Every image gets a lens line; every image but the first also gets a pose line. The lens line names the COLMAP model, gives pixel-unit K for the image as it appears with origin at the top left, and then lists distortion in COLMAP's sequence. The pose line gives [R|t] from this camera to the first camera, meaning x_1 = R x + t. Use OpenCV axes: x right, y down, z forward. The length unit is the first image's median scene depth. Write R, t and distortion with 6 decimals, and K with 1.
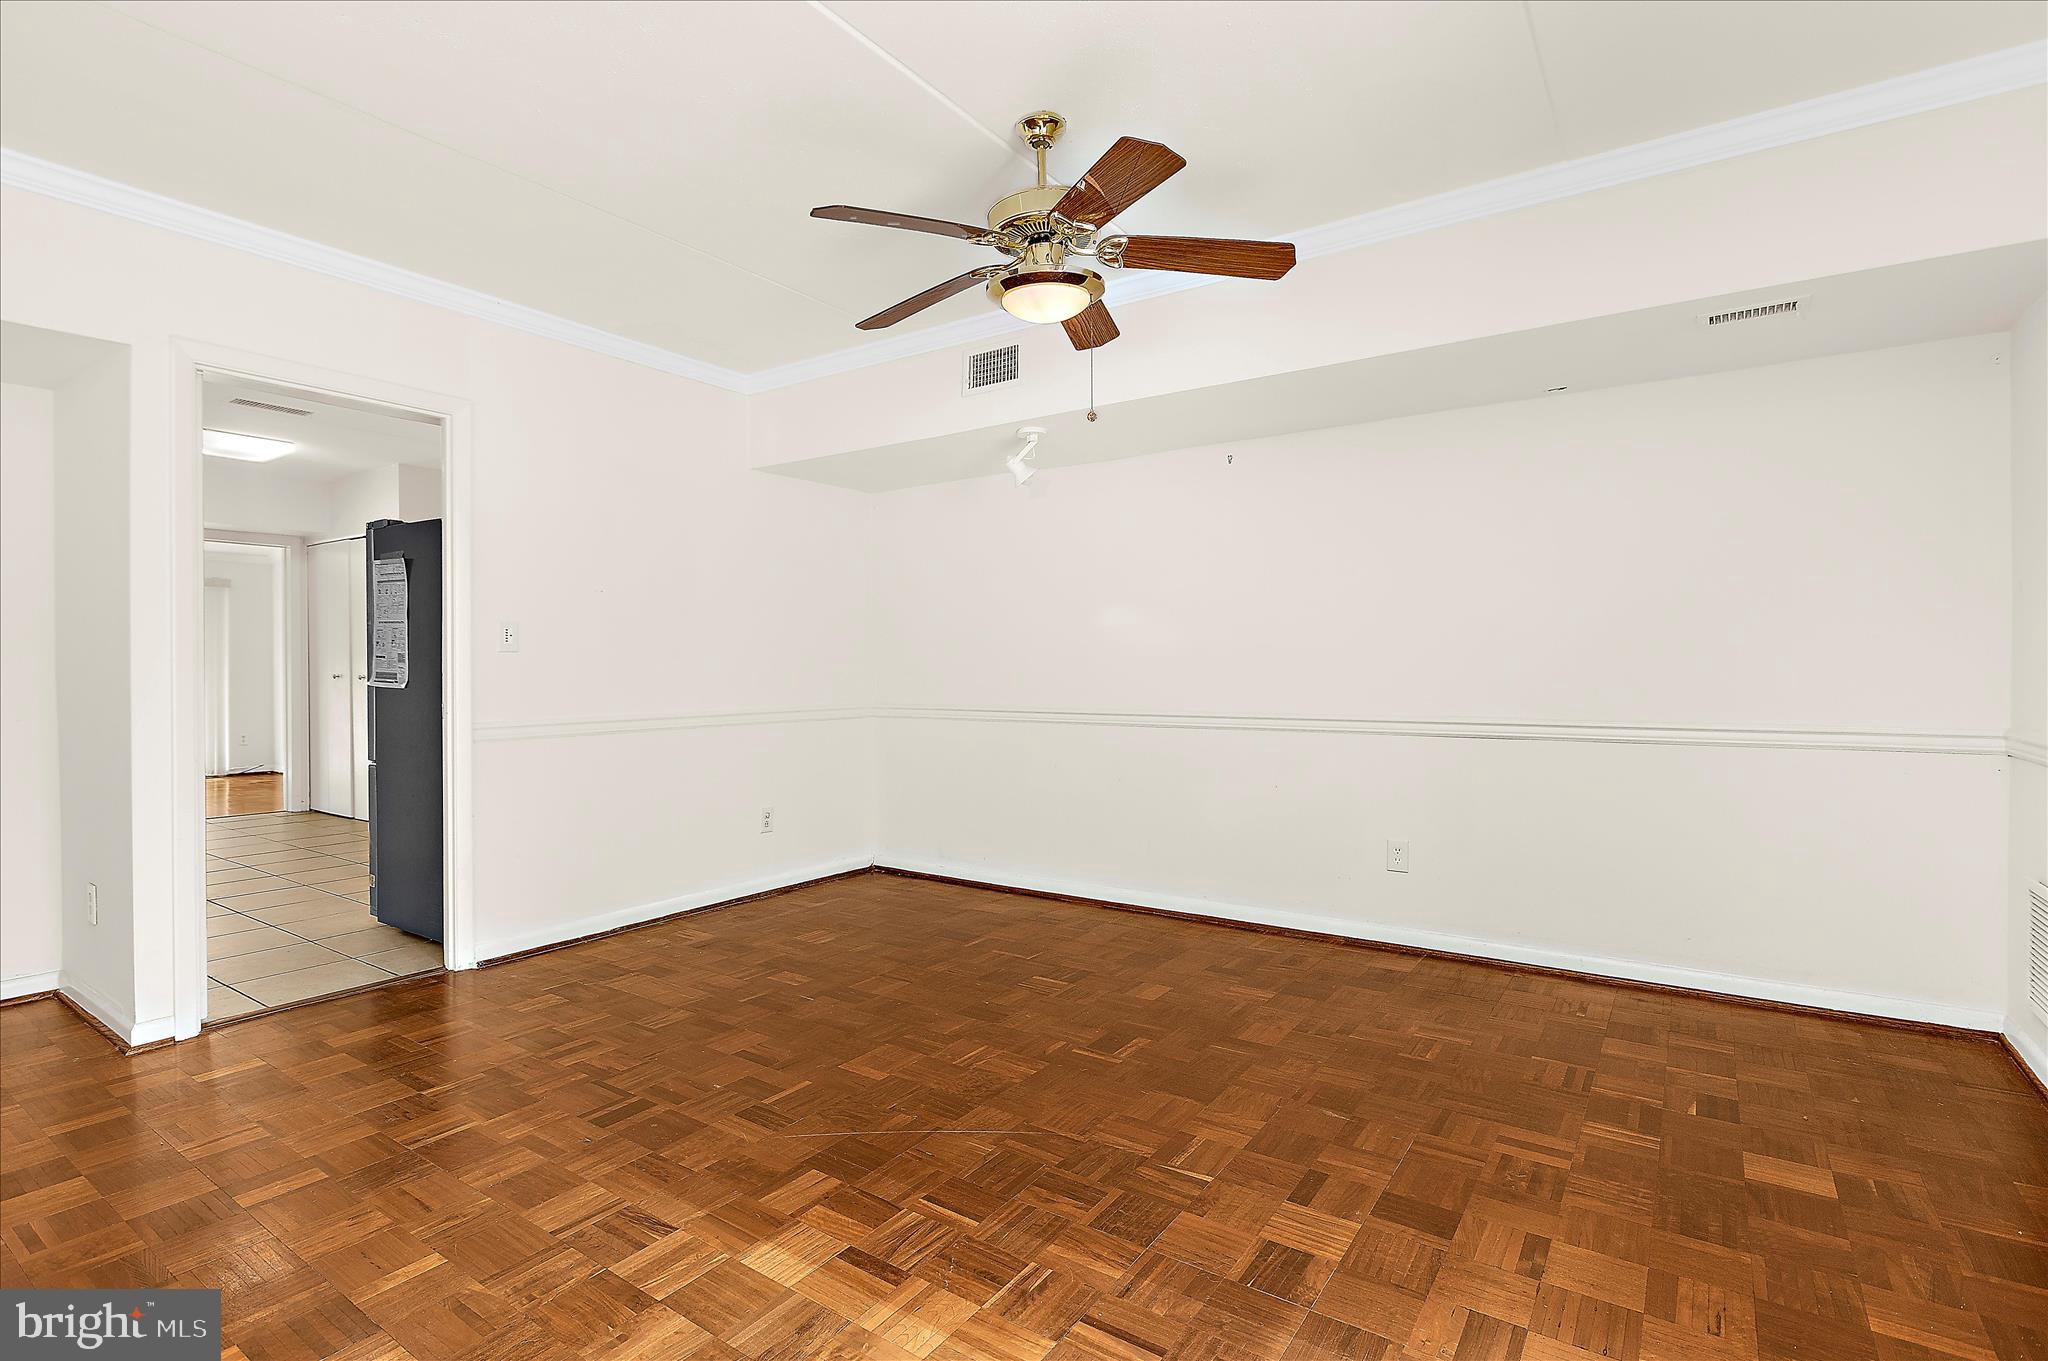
lens RADIAL K [[978.0, 0, 1012.6], [0, 978.0, 675.0], [0, 0, 1]] dist [-0.003075, 0.000211]
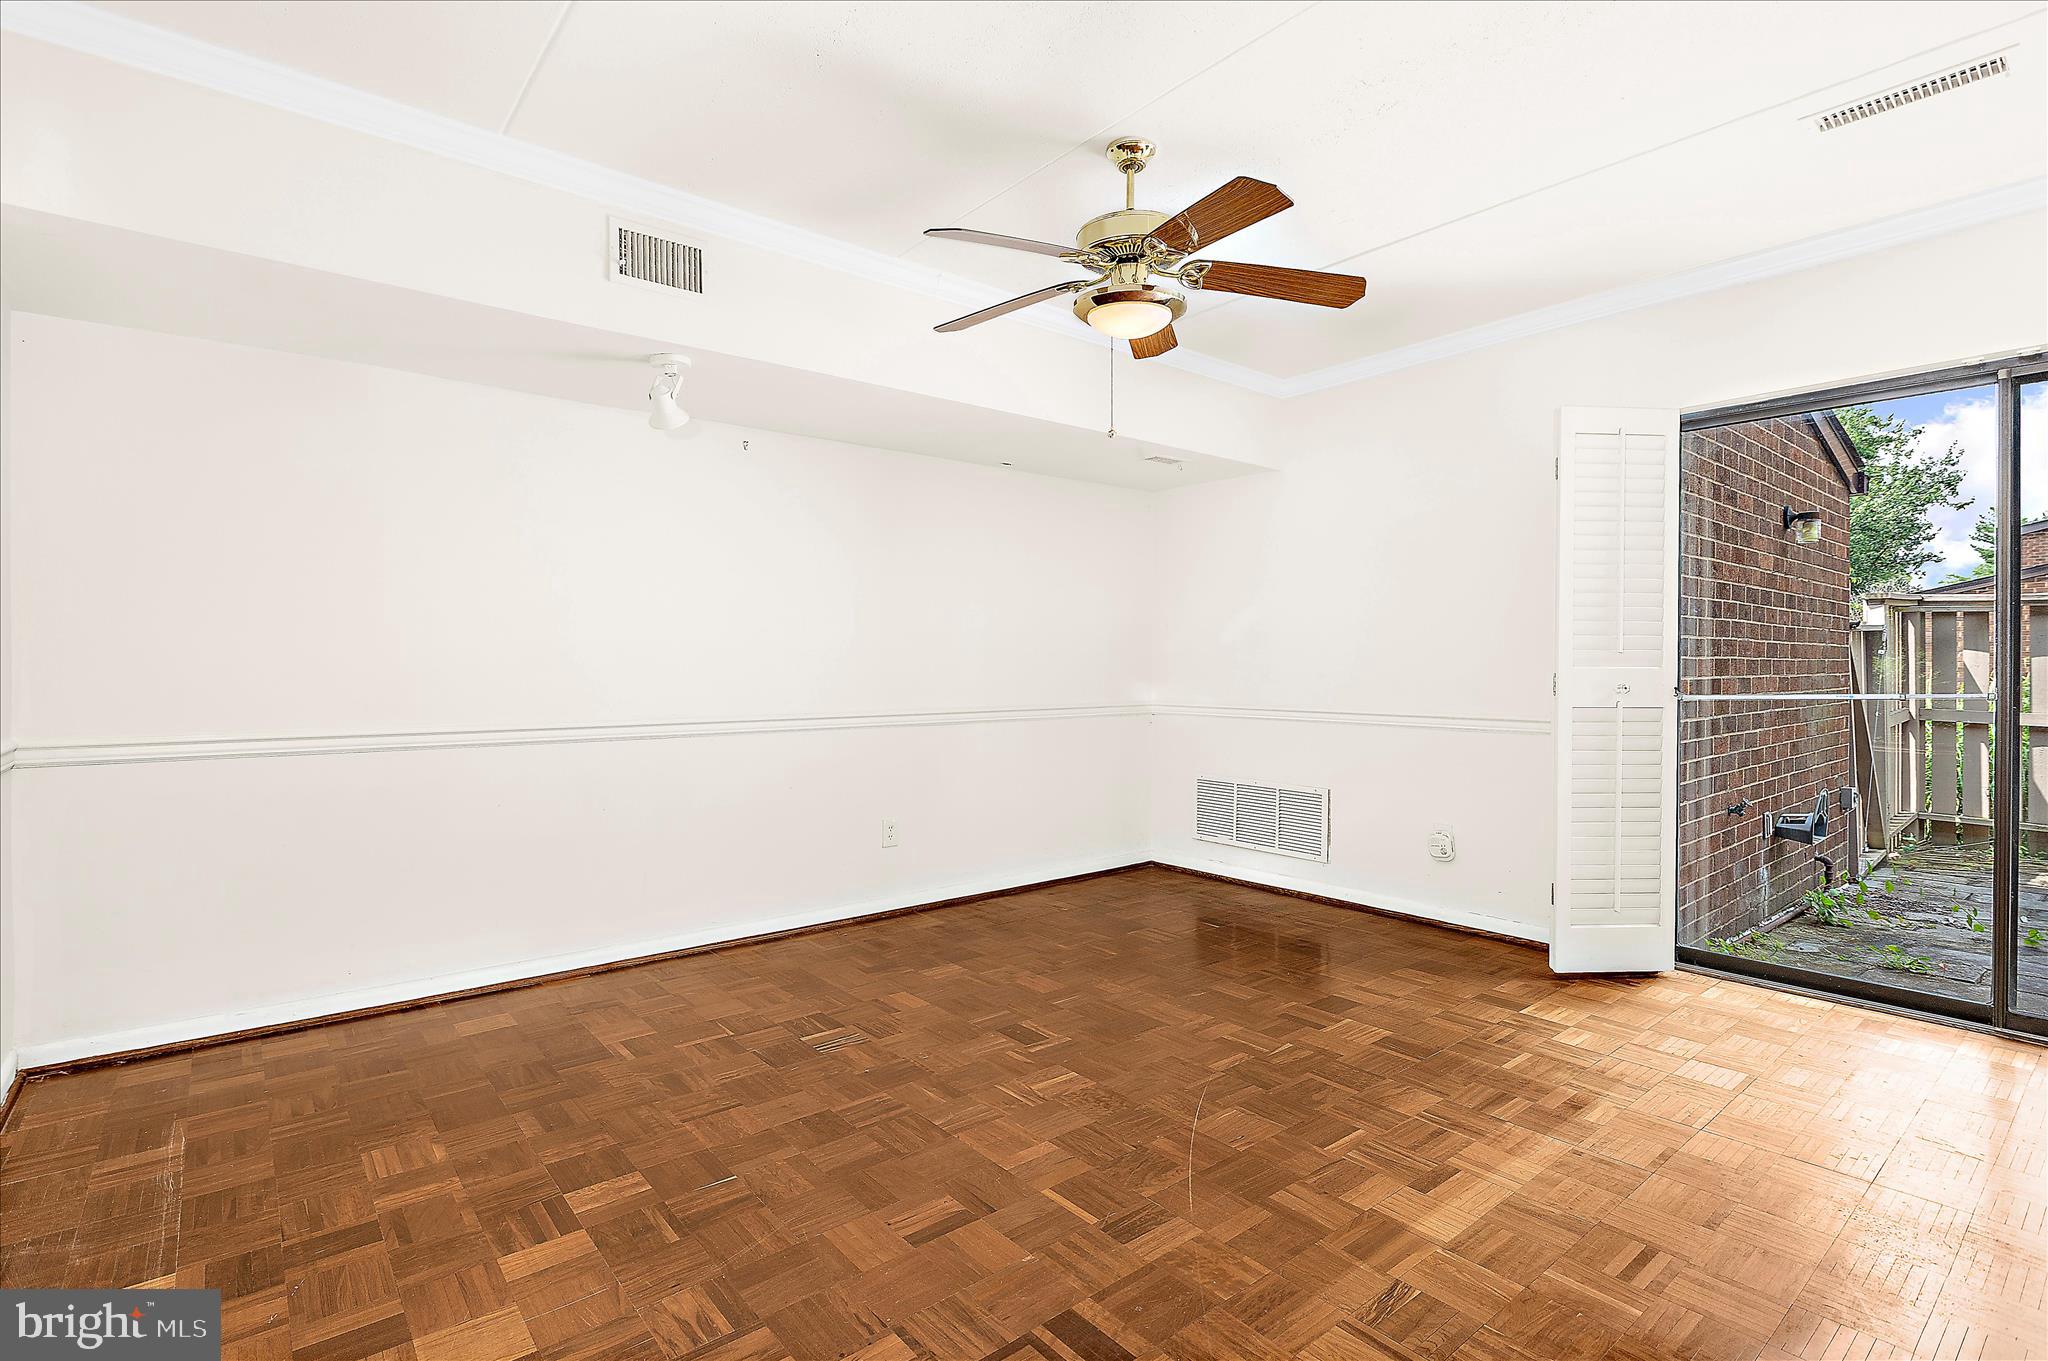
lens RADIAL K [[968.5, 0, 1014.2], [0, 968.5, 676.3], [0, 0, 1]] dist [-0.003638, -0.000988]
pose [[0.275874, -0.006958, 0.961169, -0.861162], [0.006562, 0.999964, 0.005355, -0.004090], [-0.961172, 0.004830, 0.275909, 0.718542]]
